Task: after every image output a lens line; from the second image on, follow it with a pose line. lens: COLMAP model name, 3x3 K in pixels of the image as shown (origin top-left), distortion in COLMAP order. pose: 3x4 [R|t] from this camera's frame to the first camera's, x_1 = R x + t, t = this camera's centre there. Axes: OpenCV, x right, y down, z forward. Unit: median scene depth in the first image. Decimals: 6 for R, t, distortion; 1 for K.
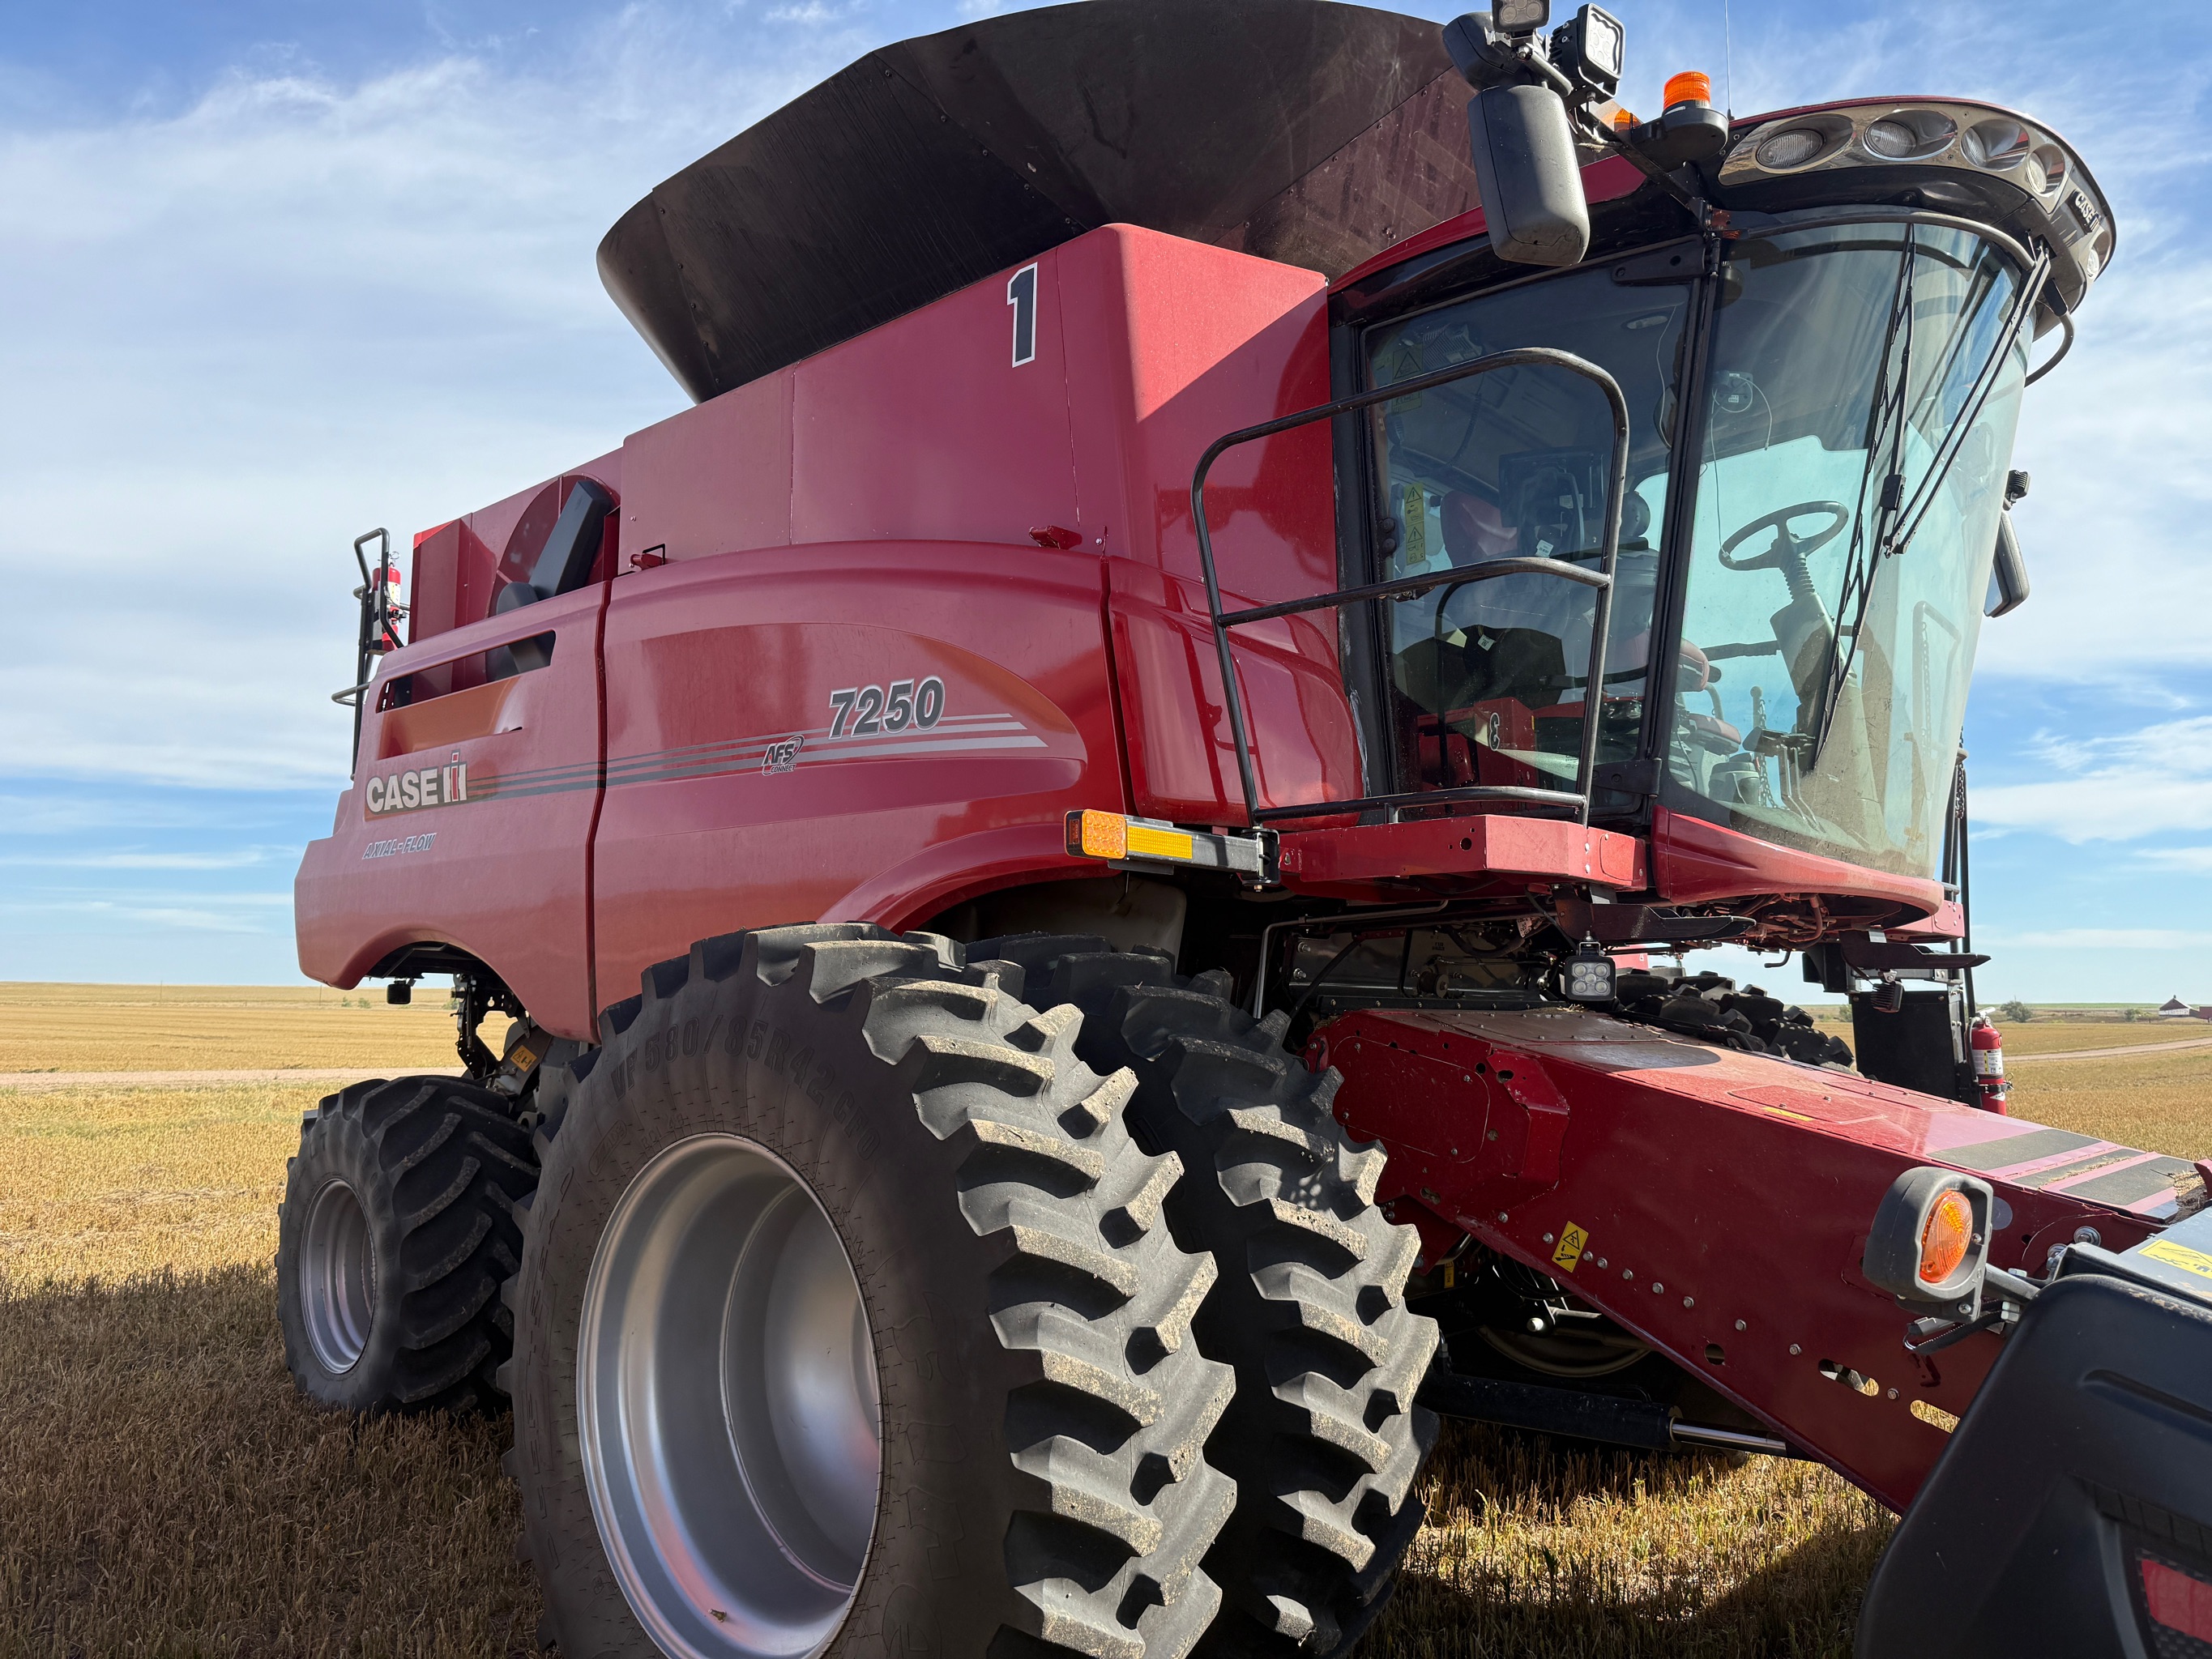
lens RADIAL K [[1584.1, 0, 1105.7], [0, 1584.1, 826.1], [0, 0, 1]] dist [0.133619, -0.187485]
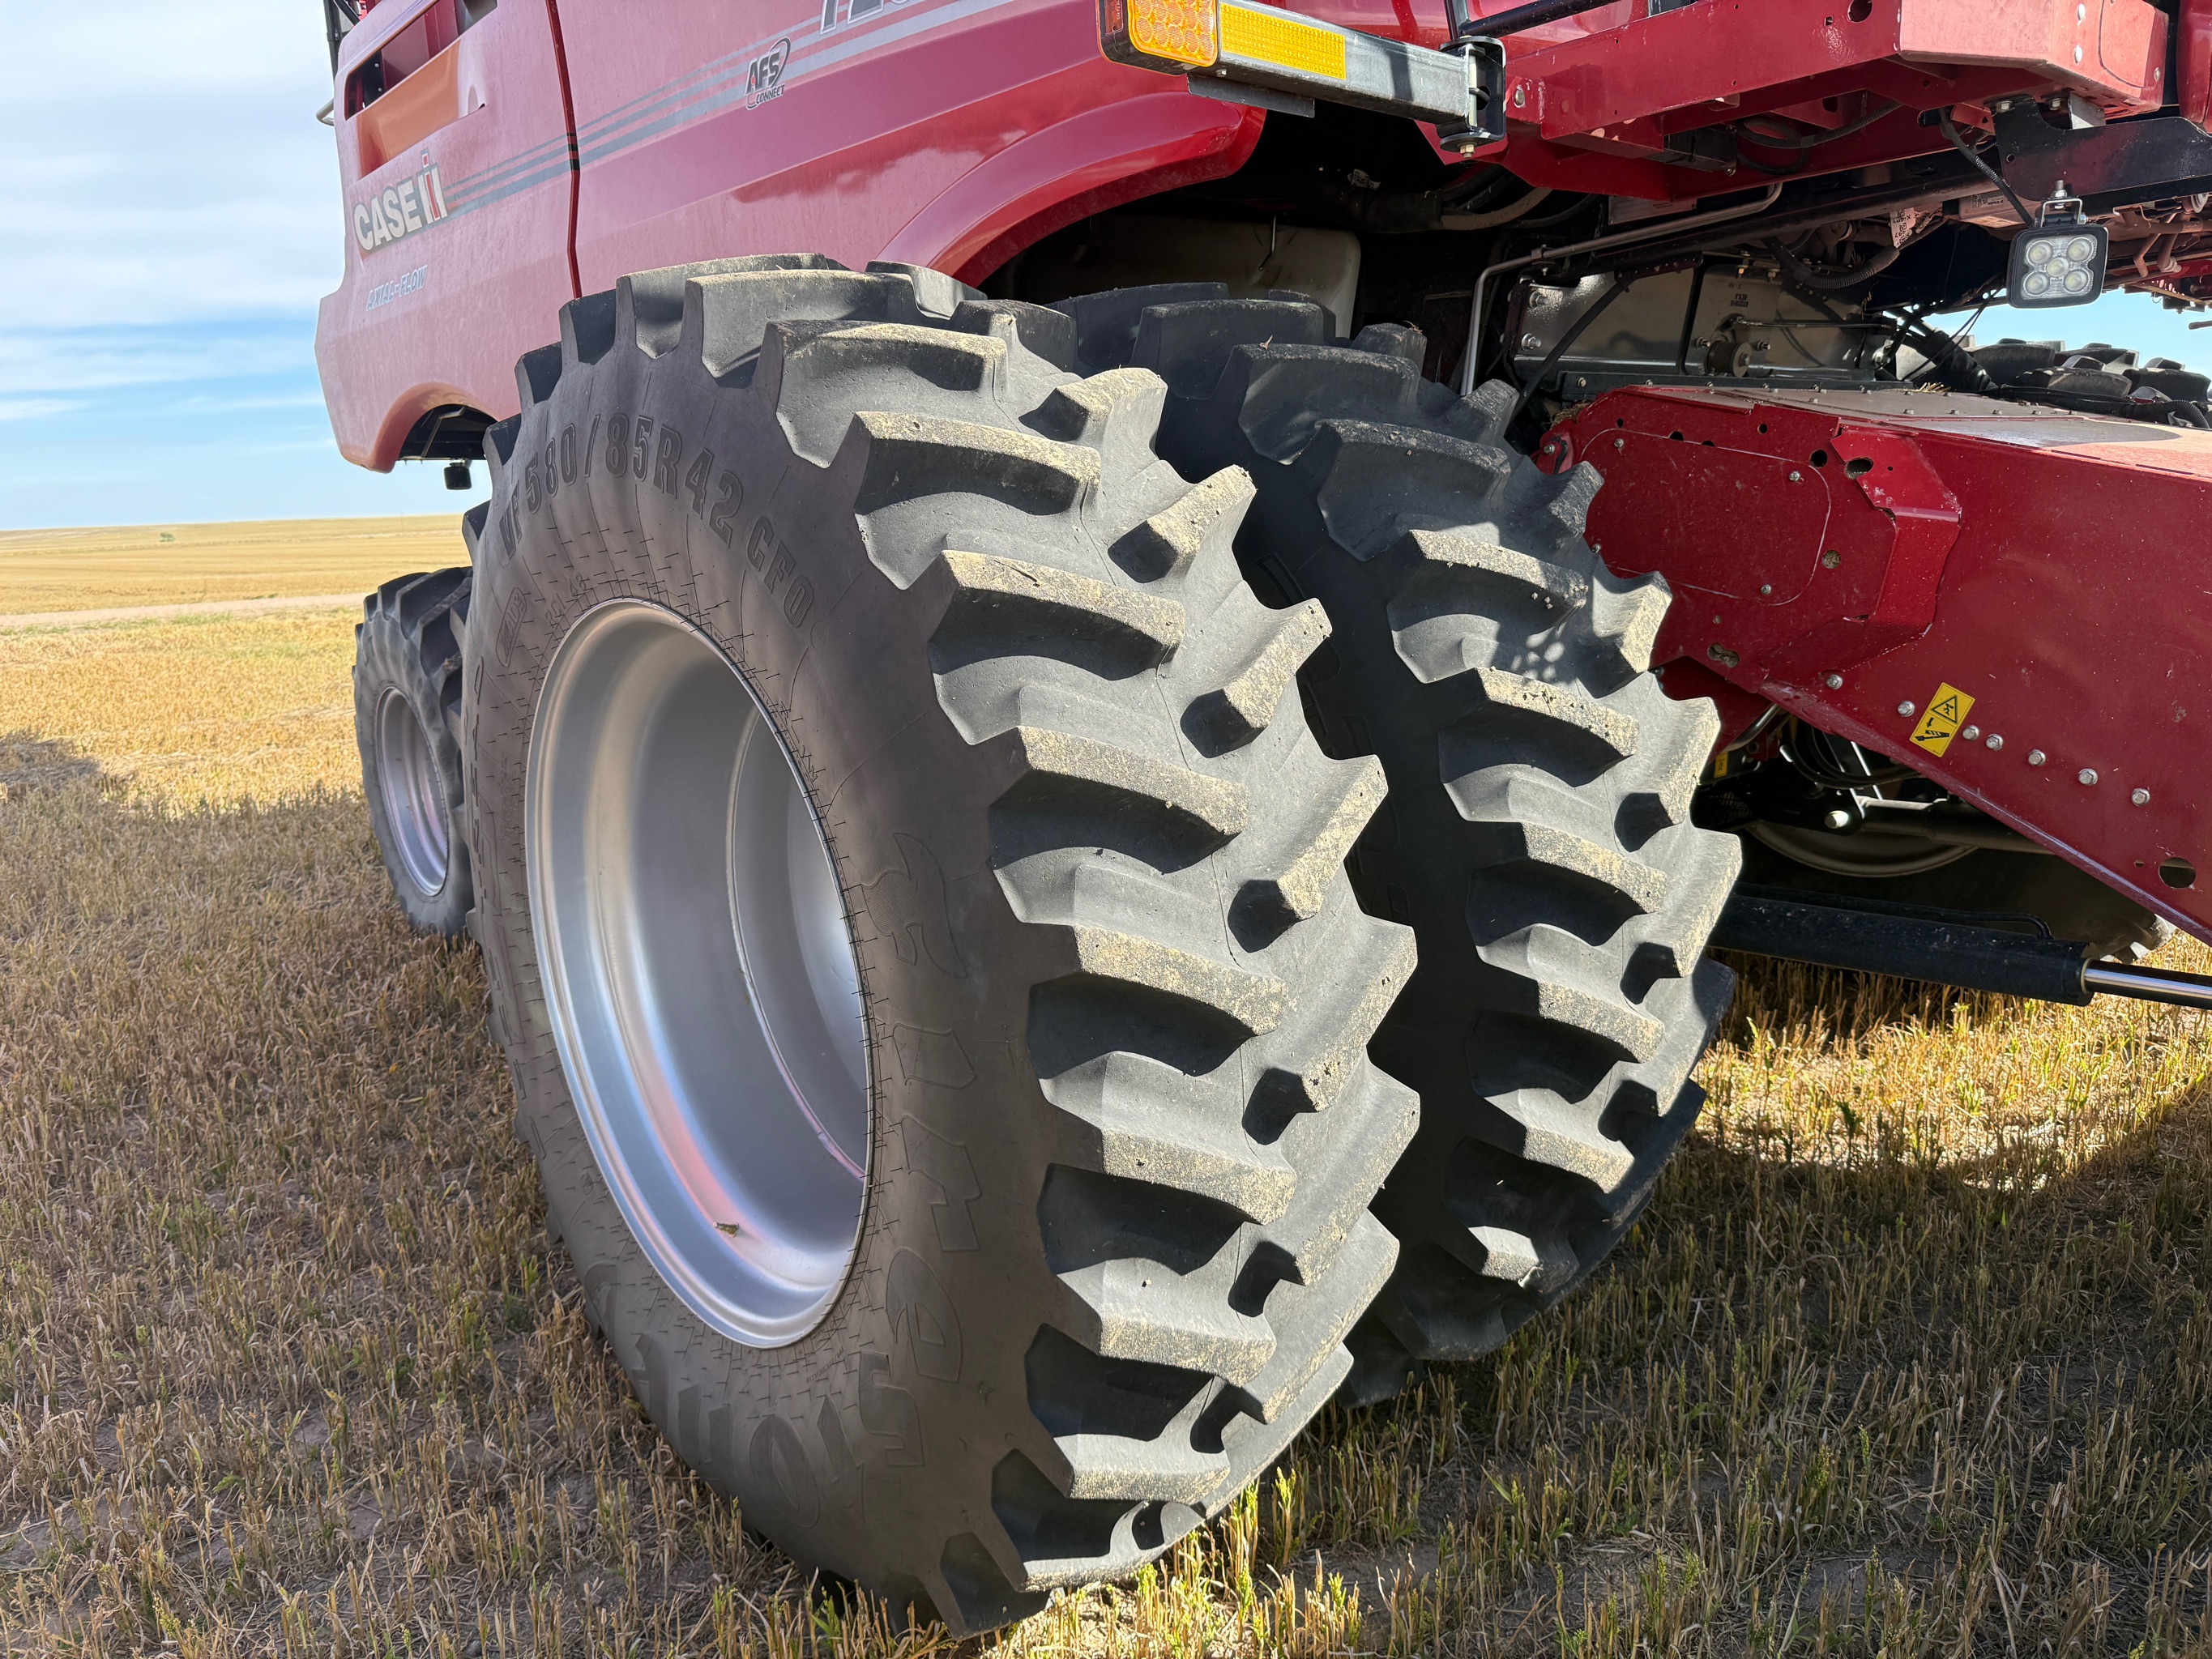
lens RADIAL K [[1726.5, 0, 1064.9], [0, 1726.5, 832.3], [0, 0, 1]] dist [0.235260, -0.570089]
pose [[0.990721, -0.024663, -0.133653, 0.031999], [0.064215, 0.951652, 0.300392, 0.077069], [0.119783, -0.306188, 0.944405, 0.309237]]
